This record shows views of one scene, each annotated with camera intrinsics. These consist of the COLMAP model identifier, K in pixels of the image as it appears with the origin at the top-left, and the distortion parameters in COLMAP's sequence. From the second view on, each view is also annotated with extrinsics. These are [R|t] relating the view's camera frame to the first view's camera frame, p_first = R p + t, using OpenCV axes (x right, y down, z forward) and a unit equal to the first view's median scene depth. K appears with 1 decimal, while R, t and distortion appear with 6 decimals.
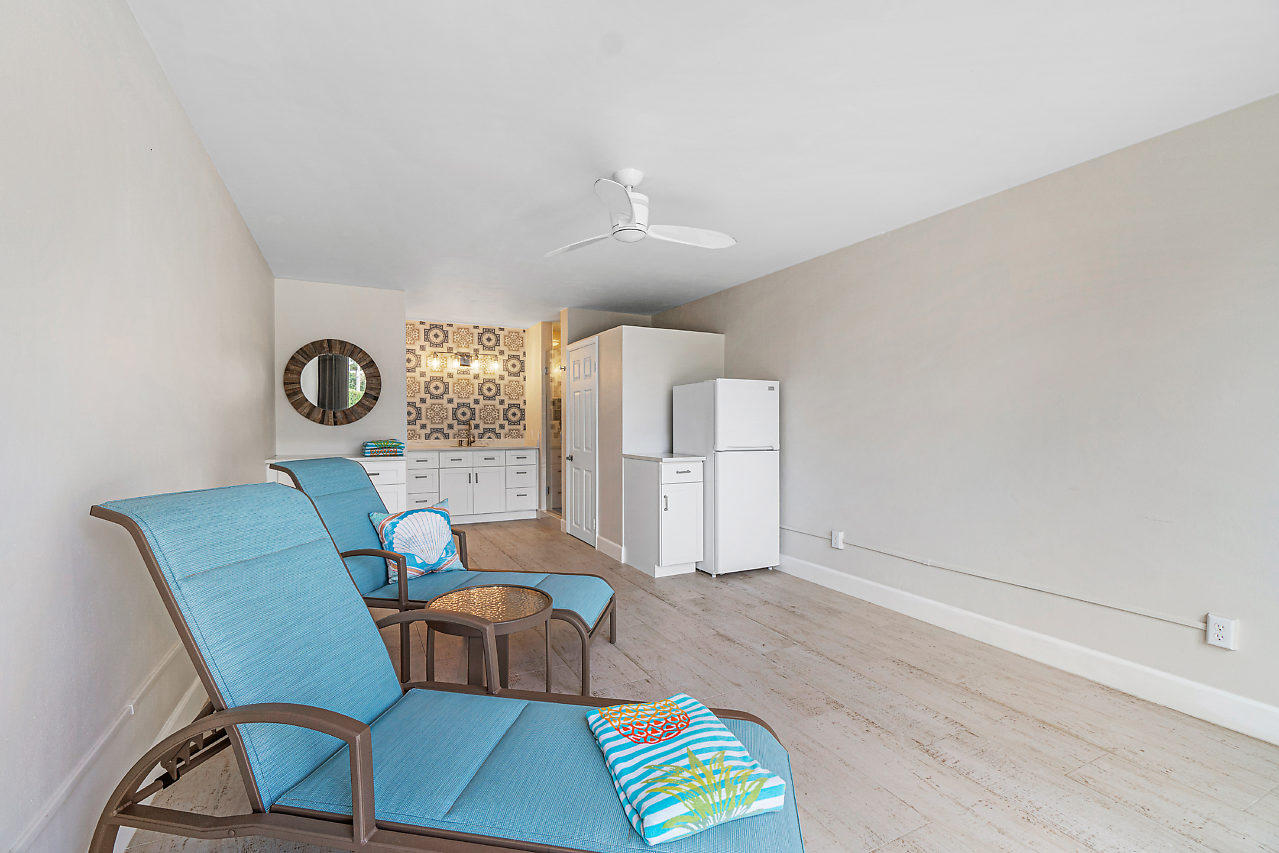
lens RADIAL K [[560.4, 0, 641.4], [0, 560.4, 432.1], [0, 0, 1]] dist [-0.000019, 0.000819]
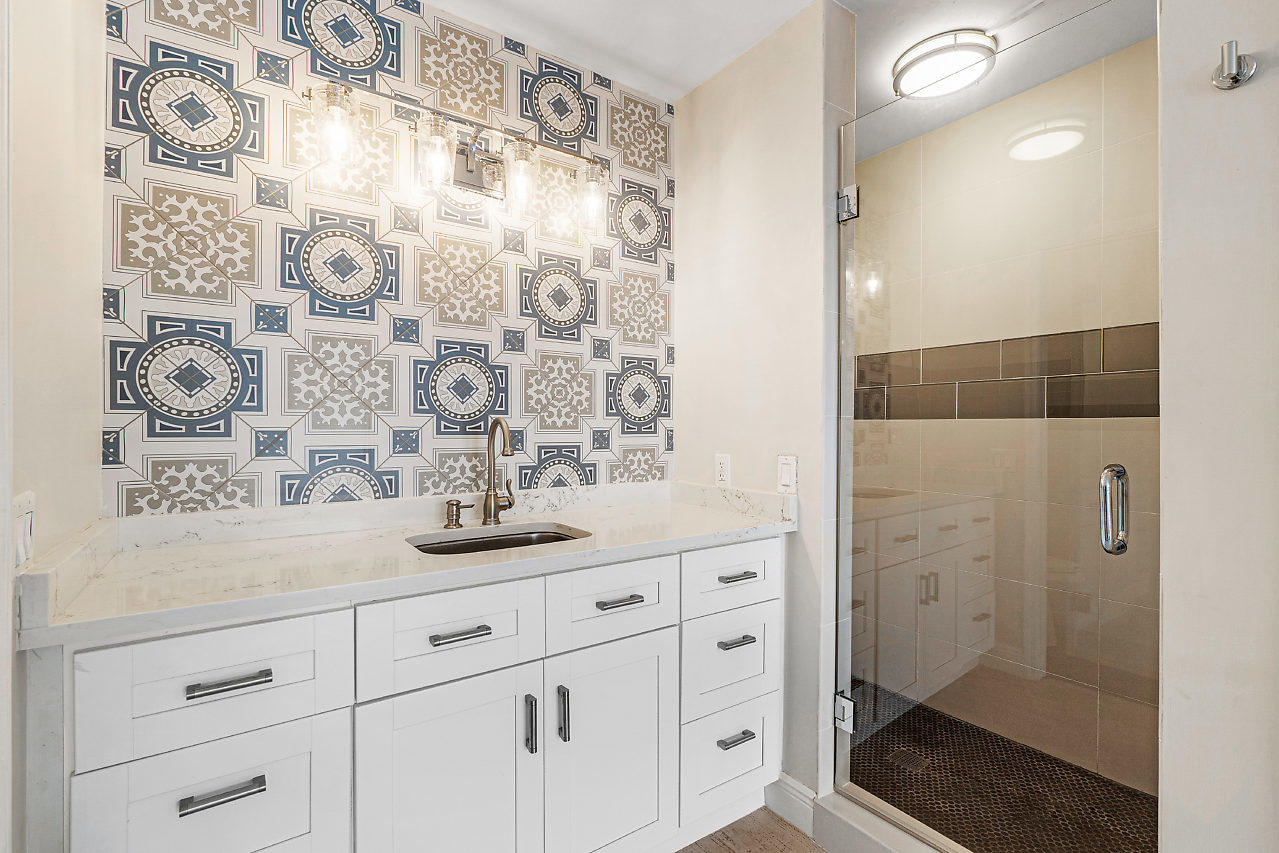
lens RADIAL K [[560.4, 0, 659.0], [0, 560.4, 421.9], [0, 0, 1]] dist [-0.000019, 0.000819]
pose [[0.986080, 0.001401, 0.166265, -0.277004], [0.002471, 0.999730, -0.023084, -0.012408], [-0.166252, 0.023174, 0.985811, 0.757485]]
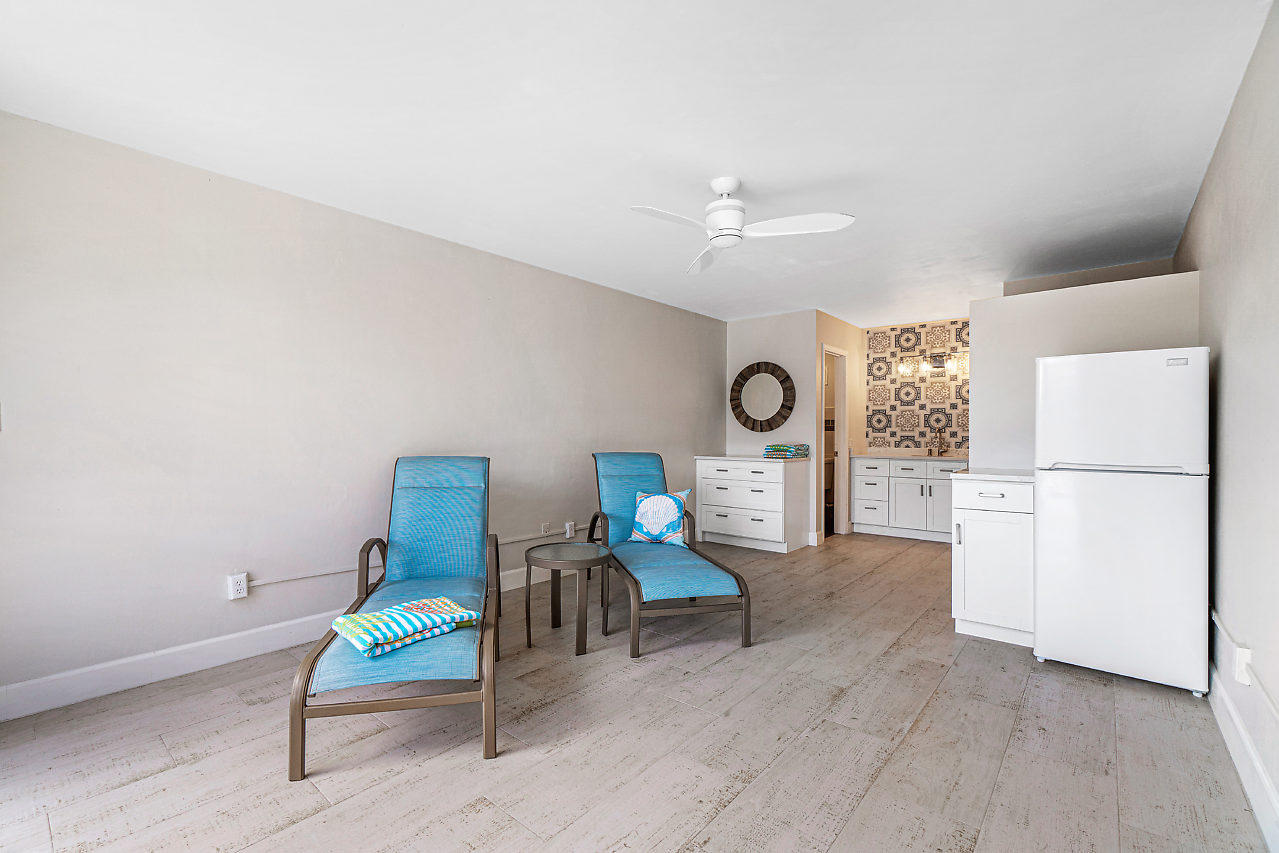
lens RADIAL K [[560.4, 0, 611.0], [0, 560.4, 433.7], [0, 0, 1]] dist [-0.000019, 0.000819]
pose [[0.369060, 0.003023, -0.929401, 0.337177], [-0.017998, 0.999830, -0.003895, 0.001973], [0.929231, 0.018165, 0.369052, 0.173068]]
